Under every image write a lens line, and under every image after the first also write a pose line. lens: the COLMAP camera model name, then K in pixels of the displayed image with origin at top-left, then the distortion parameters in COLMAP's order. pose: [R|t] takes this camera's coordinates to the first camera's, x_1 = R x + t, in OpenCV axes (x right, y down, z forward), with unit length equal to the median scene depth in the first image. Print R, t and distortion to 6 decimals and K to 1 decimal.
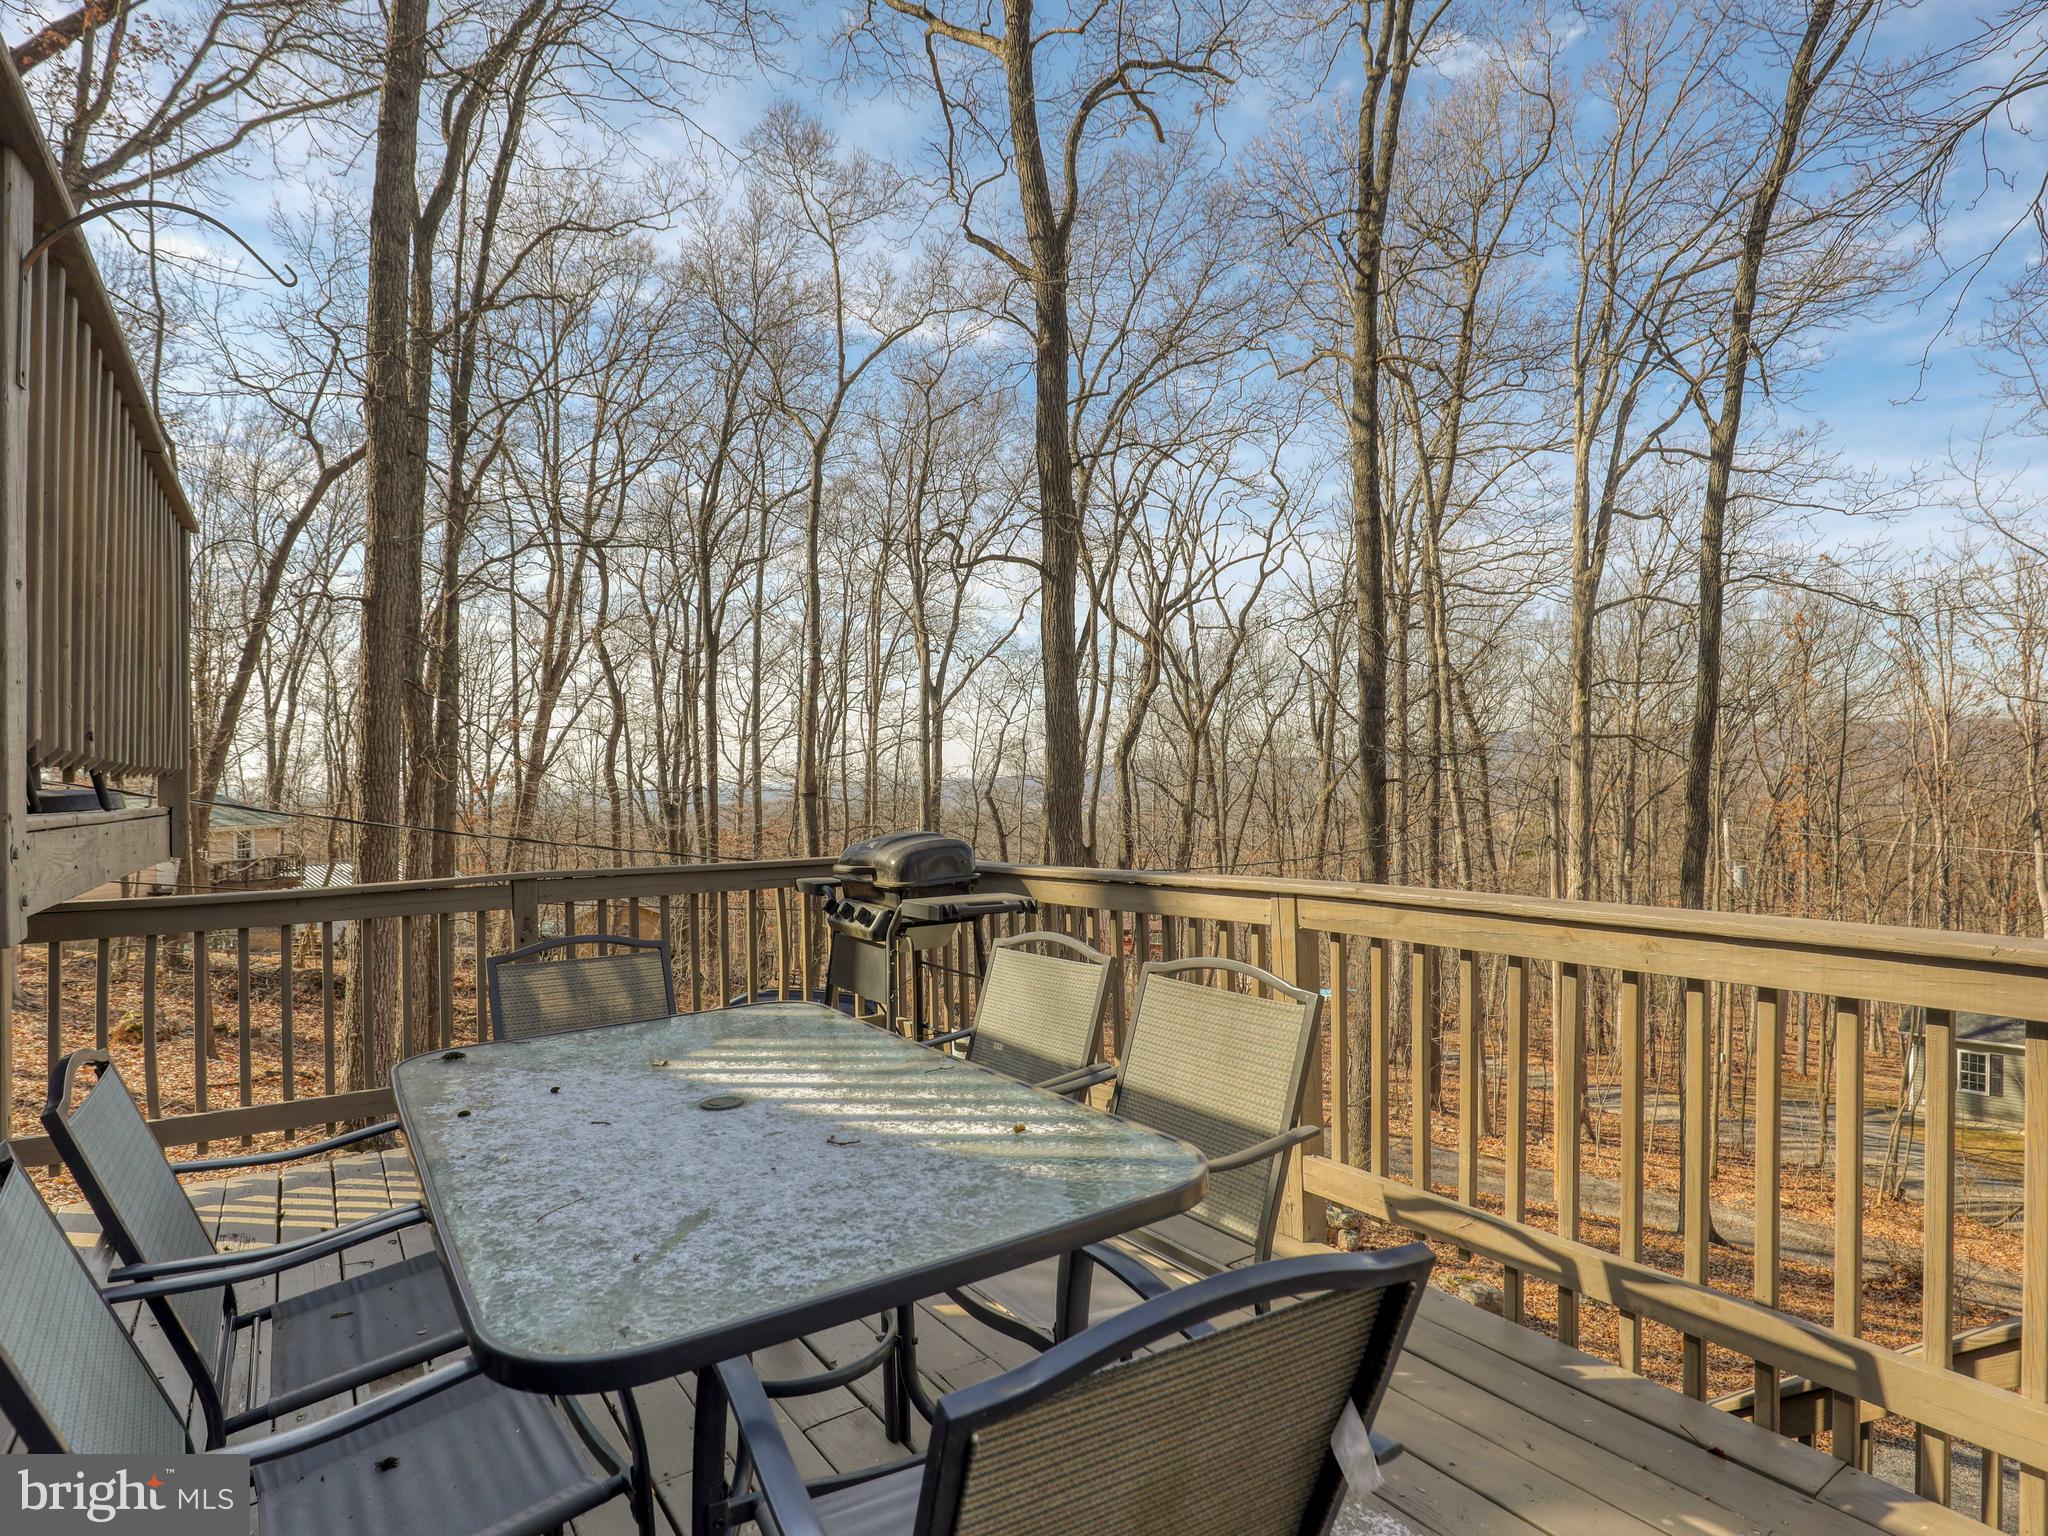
lens RADIAL K [[1084.6, 0, 991.9], [0, 1084.6, 799.9], [0, 0, 1]] dist [-0.018884, -0.000276]
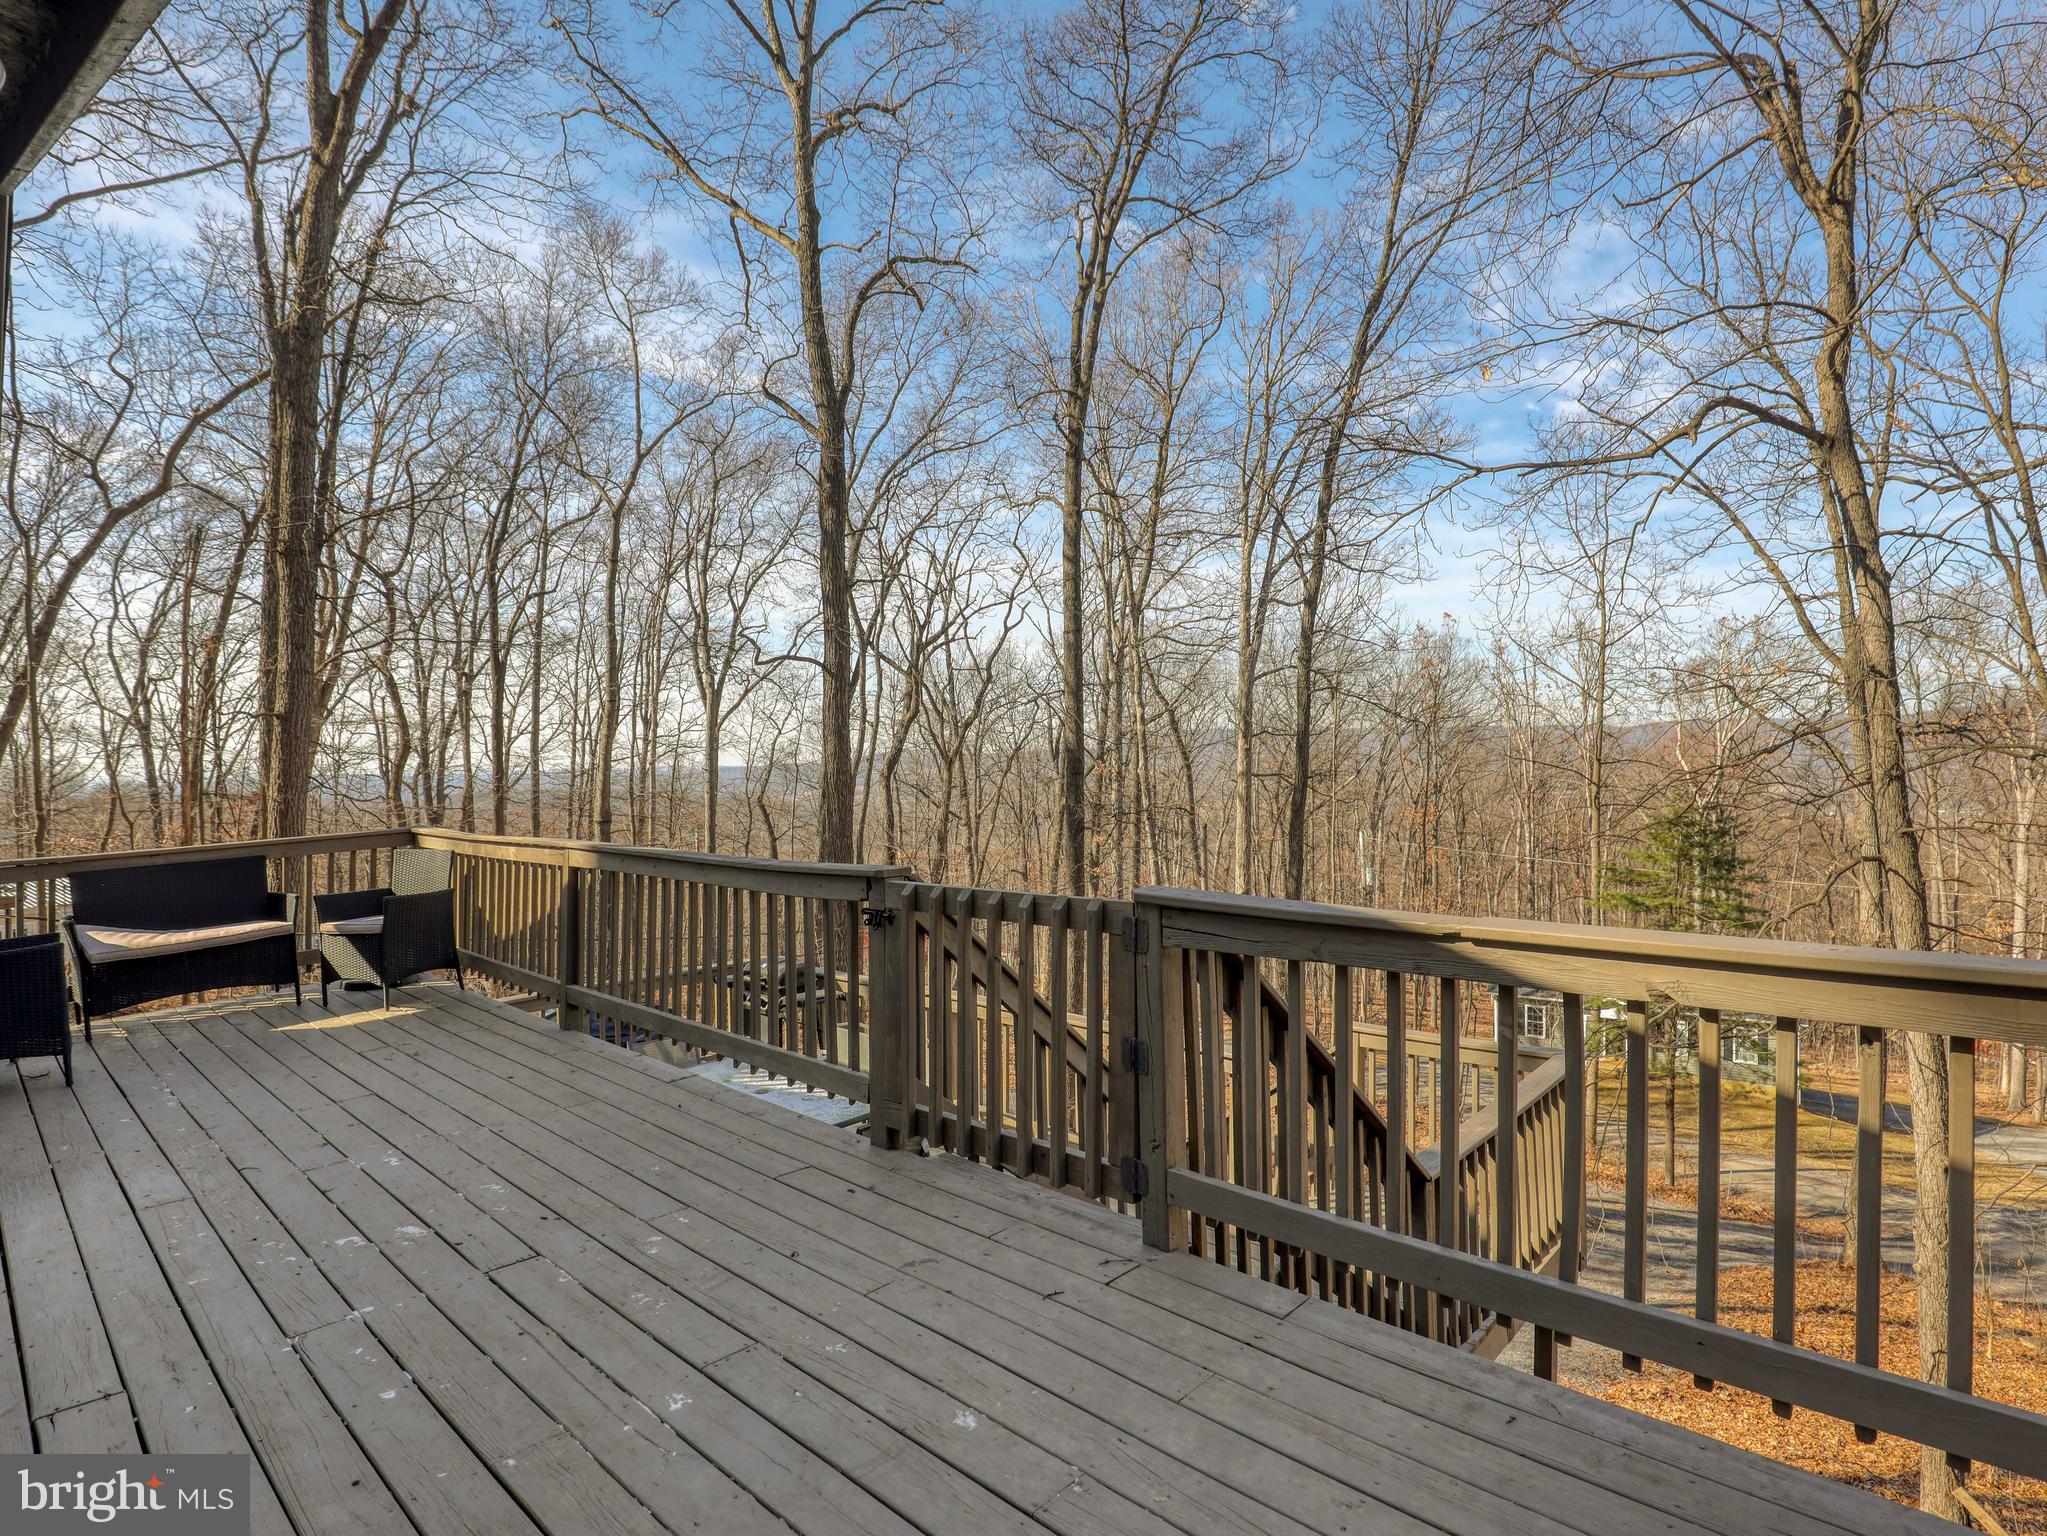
lens RADIAL K [[1055.3, 0, 1028.4], [0, 1055.3, 782.3], [0, 0, 1]] dist [-0.028326, 0.000873]
pose [[0.968117, 0.006372, 0.250418, -0.015630], [-0.005161, 0.999972, -0.005495, -0.036672], [-0.250446, 0.004028, 0.968122, -0.133227]]
